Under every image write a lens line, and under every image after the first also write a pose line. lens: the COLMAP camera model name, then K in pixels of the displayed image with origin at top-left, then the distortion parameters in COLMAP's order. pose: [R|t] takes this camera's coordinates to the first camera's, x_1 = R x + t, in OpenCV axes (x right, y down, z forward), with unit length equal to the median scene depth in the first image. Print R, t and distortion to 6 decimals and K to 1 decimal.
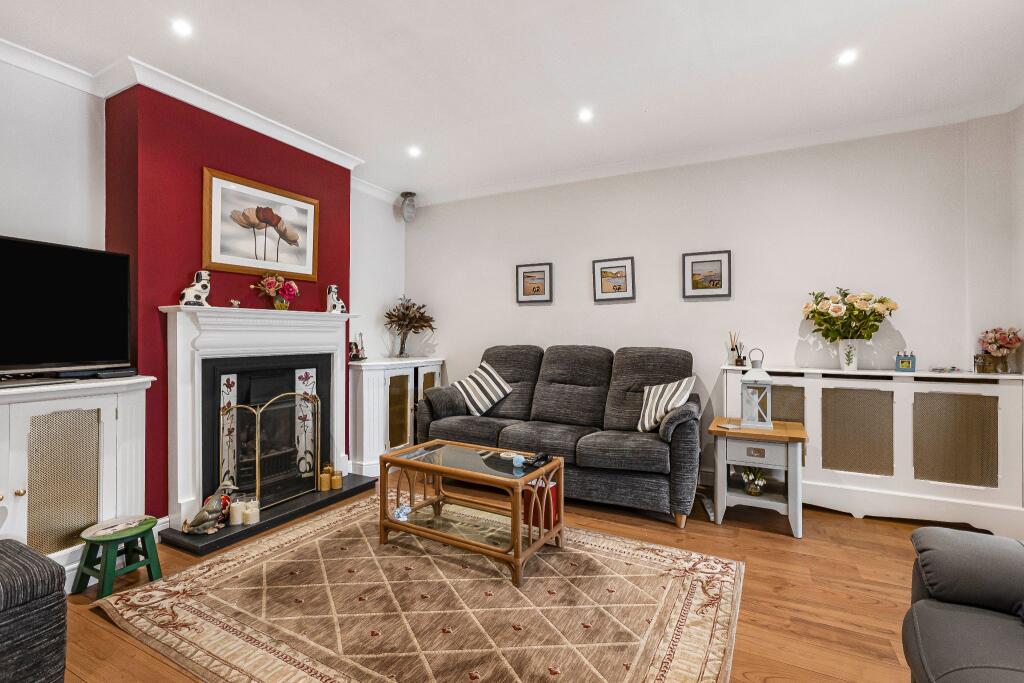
lens RADIAL K [[456.3, 0, 524.5], [0, 456.3, 330.3], [0, 0, 1]] dist [-0.034180, 0.026730]
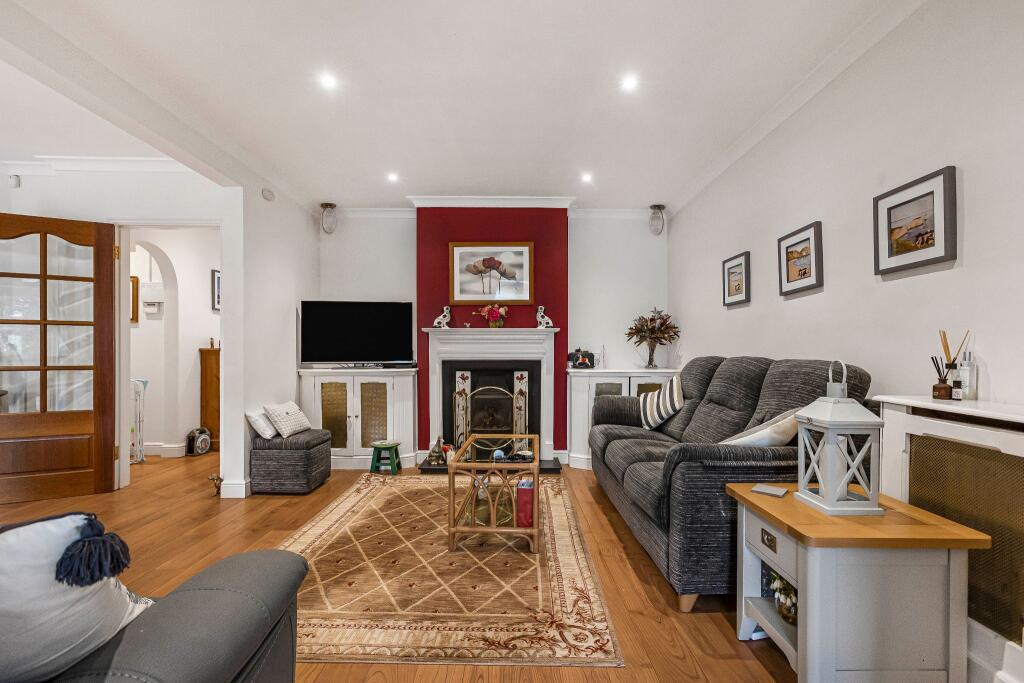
lens RADIAL K [[449.0, 0, 512.4], [0, 449.0, 349.1], [0, 0, 1]] dist [-0.030644, 0.025286]
pose [[0.477792, -0.004417, -0.878462, 0.720754], [0.008474, 0.999964, -0.000419, 0.021892], [0.878432, -0.007244, 0.477812, 0.378851]]
